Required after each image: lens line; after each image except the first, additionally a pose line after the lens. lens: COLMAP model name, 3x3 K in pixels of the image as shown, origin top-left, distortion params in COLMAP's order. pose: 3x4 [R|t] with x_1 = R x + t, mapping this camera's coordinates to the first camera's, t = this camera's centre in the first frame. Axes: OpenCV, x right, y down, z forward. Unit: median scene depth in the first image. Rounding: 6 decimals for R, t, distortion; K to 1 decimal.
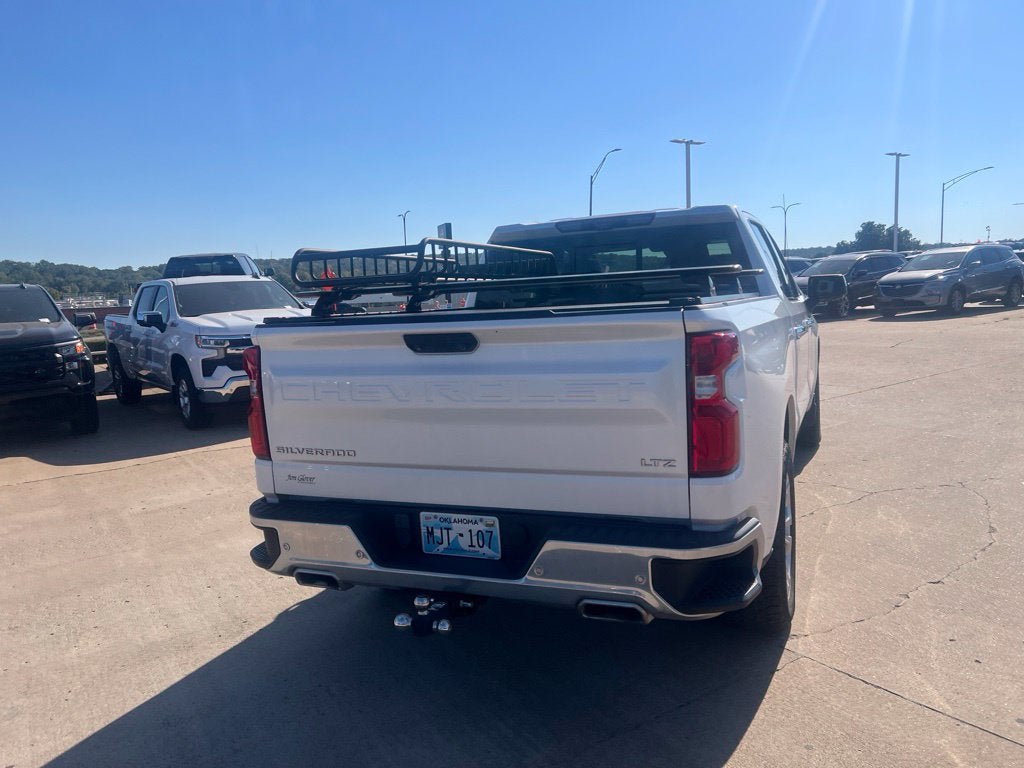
lens RADIAL K [[773.1, 0, 516.3], [0, 773.1, 378.0], [0, 0, 1]] dist [0.052960, -0.055852]
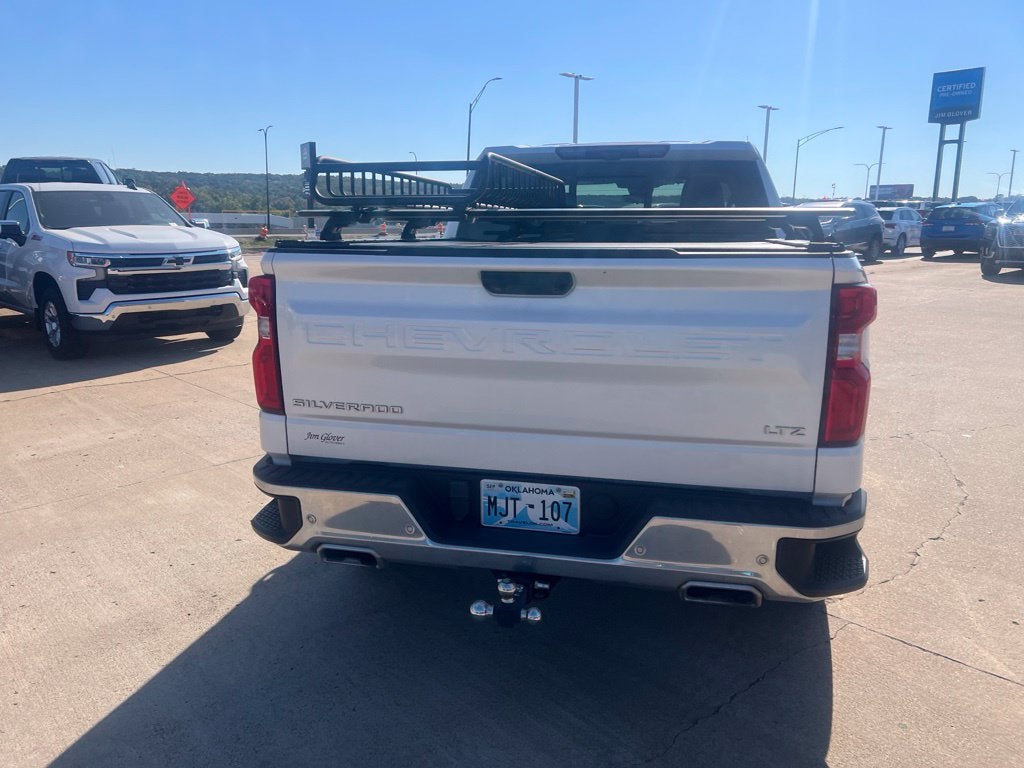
lens RADIAL K [[773.1, 0, 512.8], [0, 773.1, 378.8], [0, 0, 1]] dist [0.052960, -0.055852]
pose [[0.984395, 0.020686, 0.174755, -0.225566], [-0.035491, 0.995998, 0.082022, -0.008812], [-0.172359, -0.086945, 0.981190, 0.153433]]
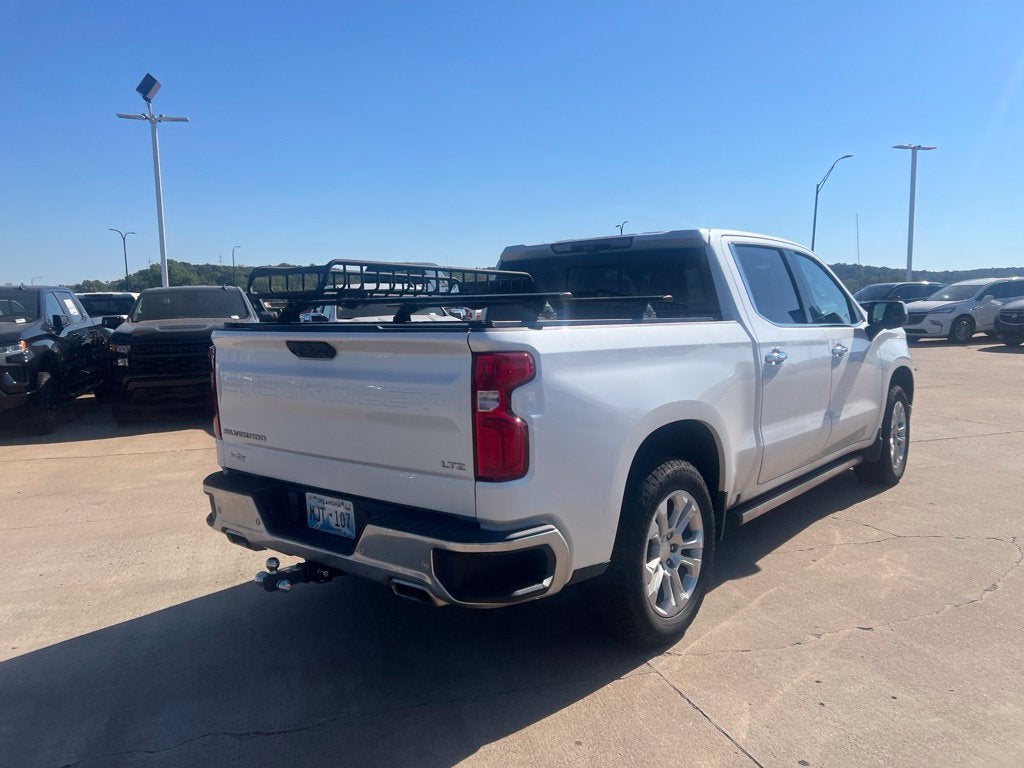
lens RADIAL K [[773.1, 0, 516.5], [0, 773.1, 393.4], [0, 0, 1]] dist [0.052960, -0.055852]
pose [[0.958155, 0.066830, -0.278340, 0.470376], [-0.064964, 0.997760, 0.015936, -0.015933], [0.278782, 0.002813, 0.960350, -0.045326]]
